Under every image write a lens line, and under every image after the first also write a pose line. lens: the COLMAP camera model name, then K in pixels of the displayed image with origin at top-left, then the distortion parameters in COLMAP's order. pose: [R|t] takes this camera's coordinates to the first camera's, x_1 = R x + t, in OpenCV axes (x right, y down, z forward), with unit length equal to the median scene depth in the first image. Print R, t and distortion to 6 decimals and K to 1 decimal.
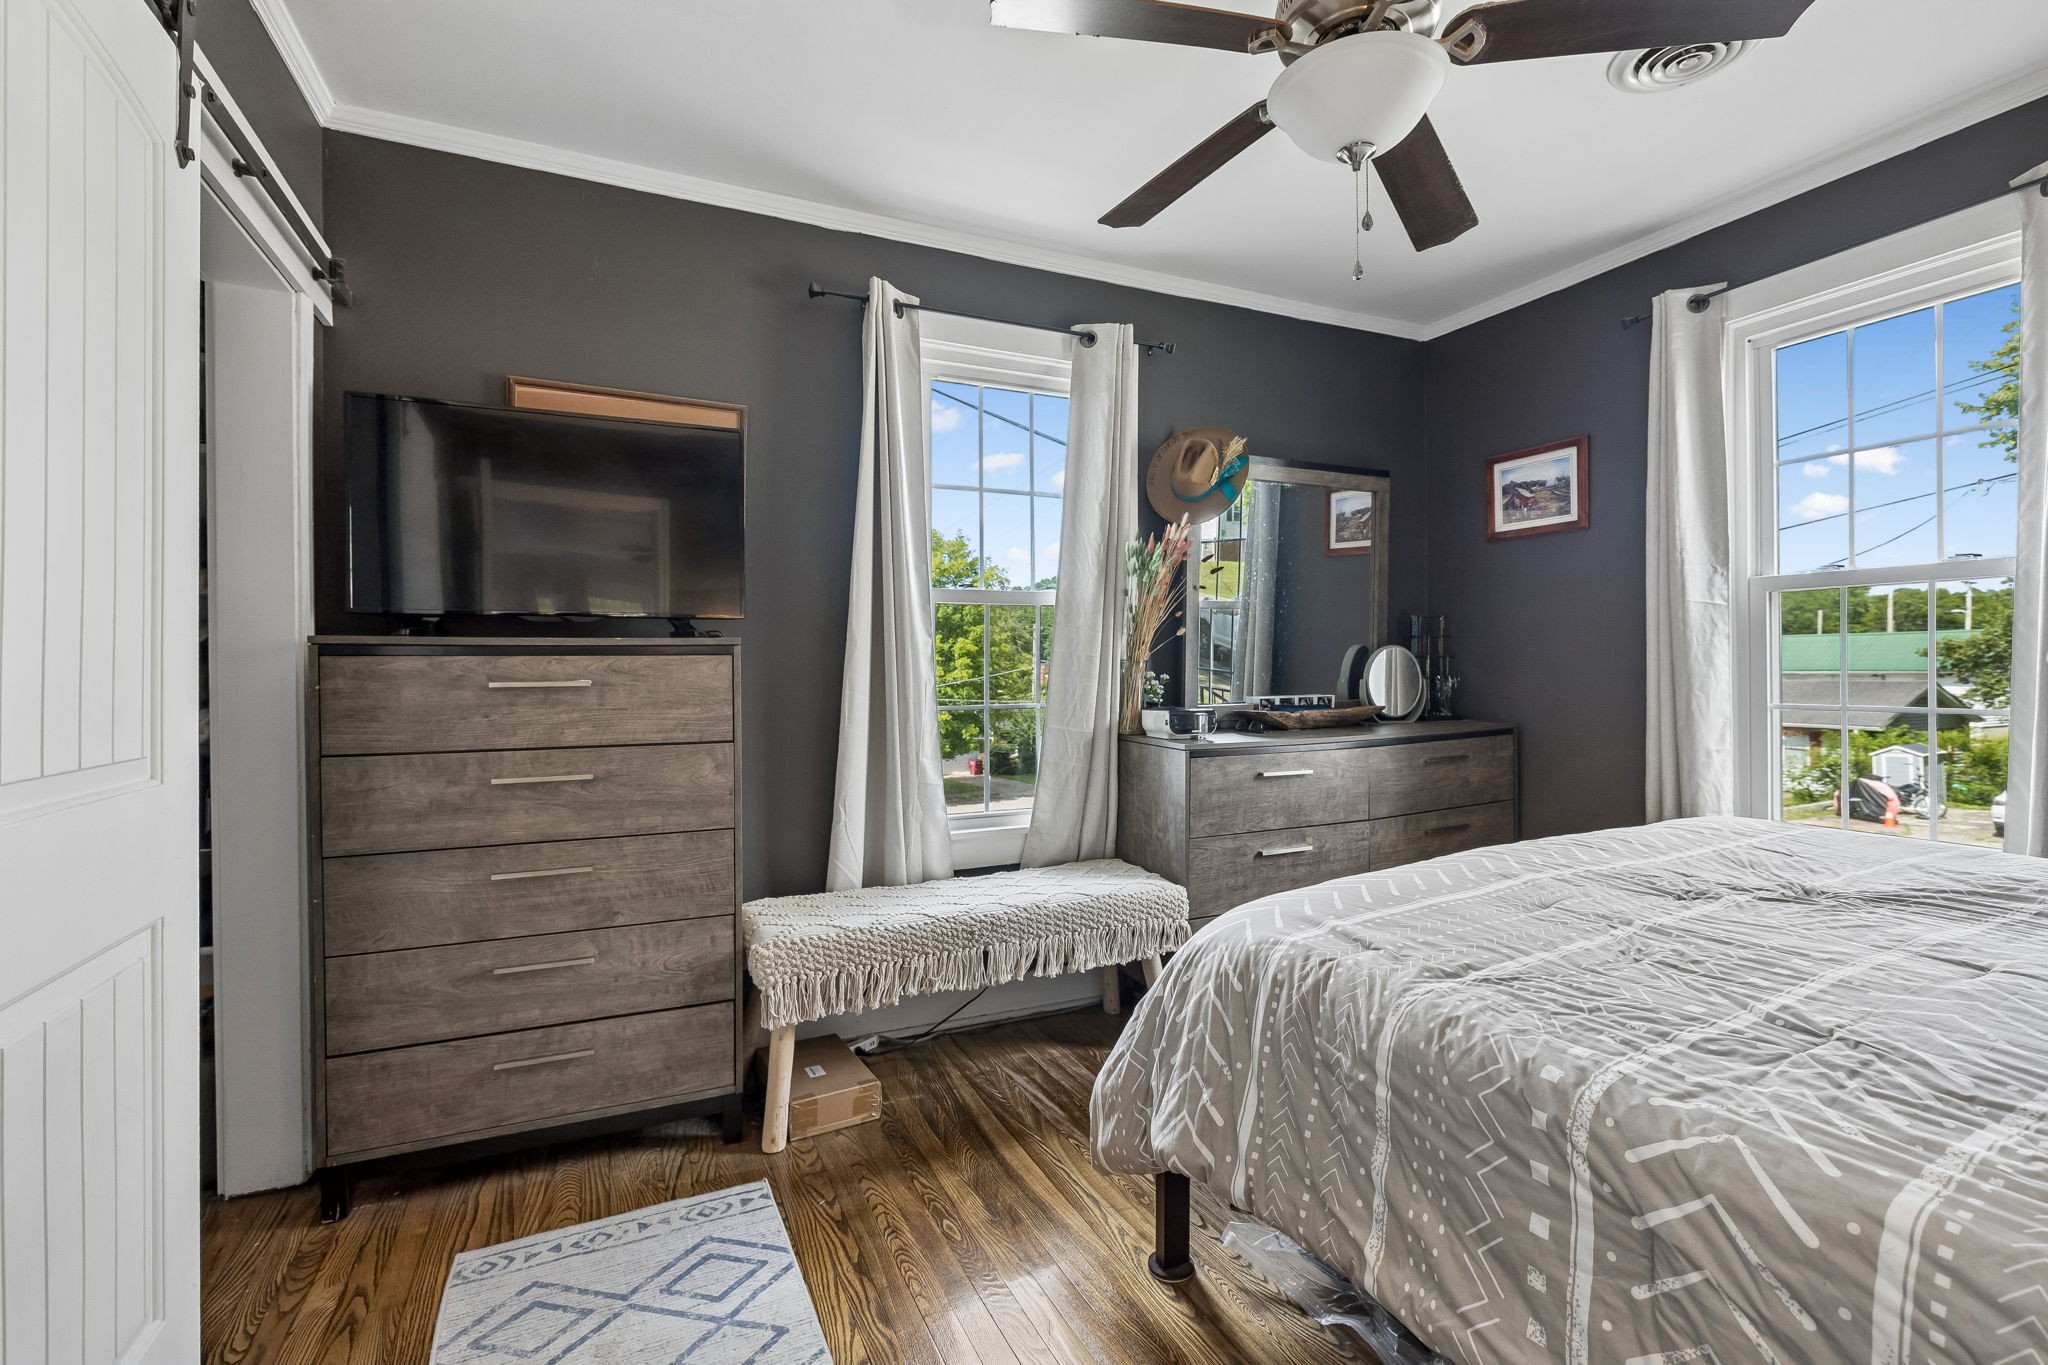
lens RADIAL K [[903.7, 0, 1024.0], [0, 903.7, 682.5], [0, 0, 1]] dist [0.002594, 0.000360]
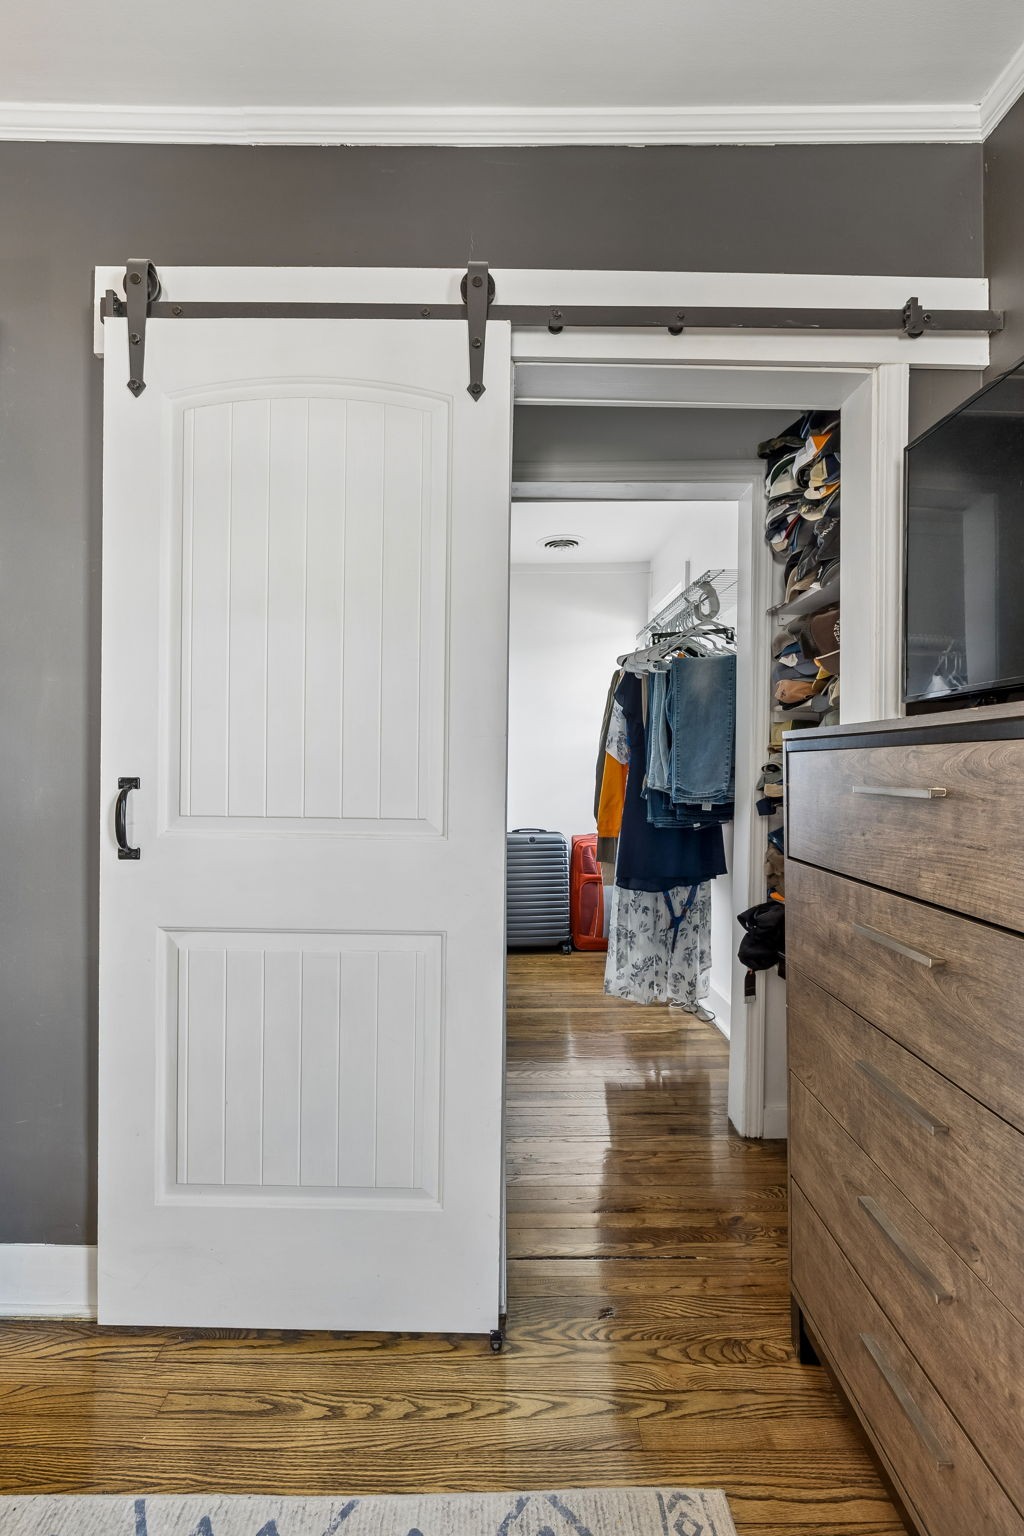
lens RADIAL K [[677.8, 0, 512.0], [0, 677.8, 768.0], [0, 0, 1]] dist [0.002594, 0.000360]
pose [[-0.412889, -0.000385, -0.910781, 0.004956], [-0.018592, 0.999795, 0.008006, -0.014401], [0.910592, 0.020239, -0.412811, 1.004903]]
